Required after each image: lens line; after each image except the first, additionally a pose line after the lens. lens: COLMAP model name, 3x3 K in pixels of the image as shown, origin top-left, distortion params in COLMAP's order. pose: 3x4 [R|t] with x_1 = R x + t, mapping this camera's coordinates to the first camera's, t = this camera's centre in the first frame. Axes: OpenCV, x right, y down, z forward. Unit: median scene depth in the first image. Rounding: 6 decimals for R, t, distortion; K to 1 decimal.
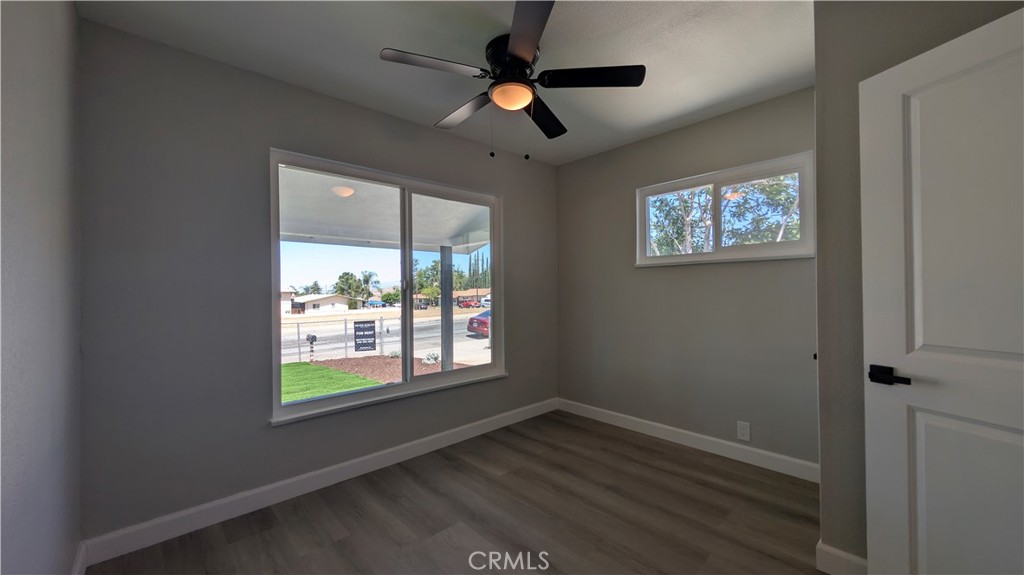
lens RADIAL K [[388.2, 0, 506.8], [0, 388.2, 290.3], [0, 0, 1]] dist [0.000077, 0.000556]
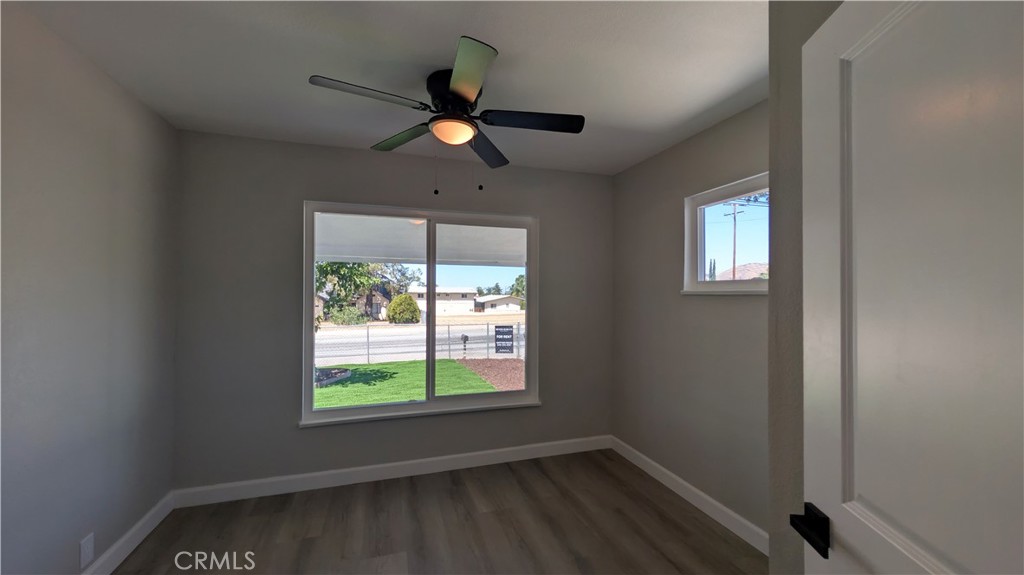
lens RADIAL K [[388.2, 0, 508.5], [0, 388.2, 289.5], [0, 0, 1]] dist [0.000077, 0.000556]
pose [[0.906569, 0.010186, -0.421935, 0.439419], [-0.012585, 0.999917, -0.002902, -0.079132], [0.421870, 0.007941, 0.906622, 0.138253]]
